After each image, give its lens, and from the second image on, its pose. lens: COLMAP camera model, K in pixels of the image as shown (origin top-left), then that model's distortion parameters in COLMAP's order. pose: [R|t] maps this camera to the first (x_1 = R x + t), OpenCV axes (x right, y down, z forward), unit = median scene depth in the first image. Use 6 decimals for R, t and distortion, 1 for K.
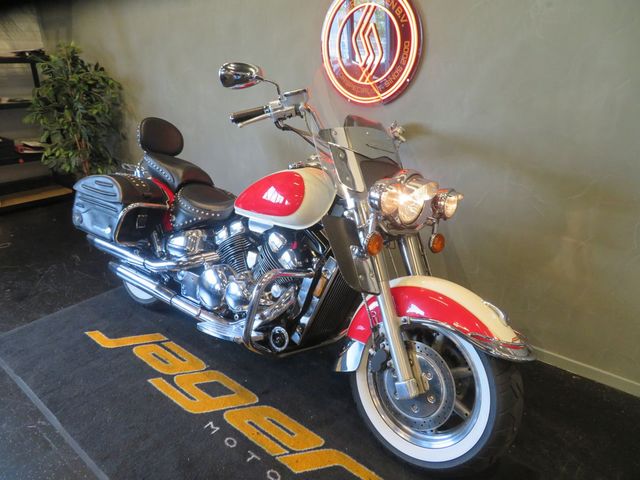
lens RADIAL K [[453.8, 0, 319.8], [0, 453.8, 243.7], [0, 0, 1]] dist [-0.003059, 0.003597]
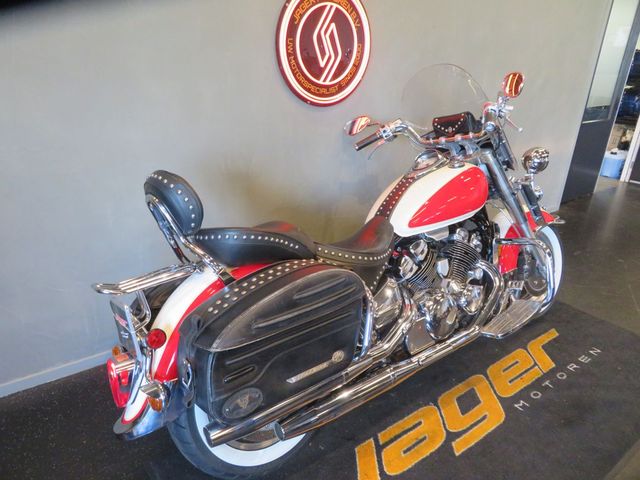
lens RADIAL K [[453.8, 0, 318.4], [0, 453.8, 237.5], [0, 0, 1]] dist [-0.003059, 0.003597]
pose [[0.236117, -0.367788, 0.899433, -0.999301], [0.331287, 0.900620, 0.281305, -0.362794], [-0.913508, 0.231550, 0.334495, 0.826613]]
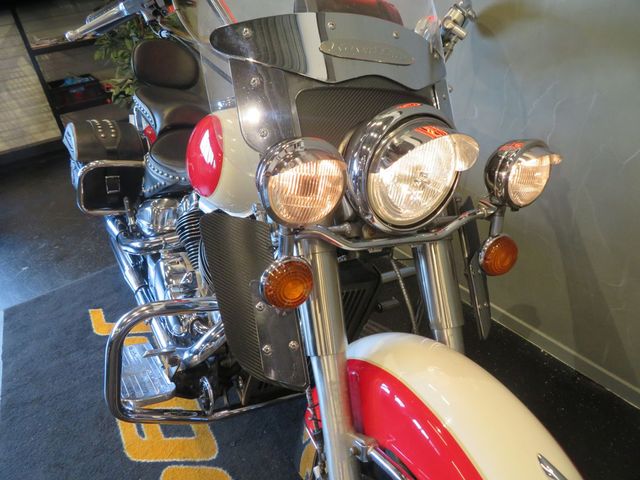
lens RADIAL K [[453.8, 0, 319.3], [0, 453.8, 244.3], [0, 0, 1]] dist [-0.003059, 0.003597]
pose [[0.935874, 0.057506, -0.347610, 0.215024], [0.001000, 0.986153, 0.165833, -0.080468], [0.352333, -0.155546, 0.922858, 0.432096]]
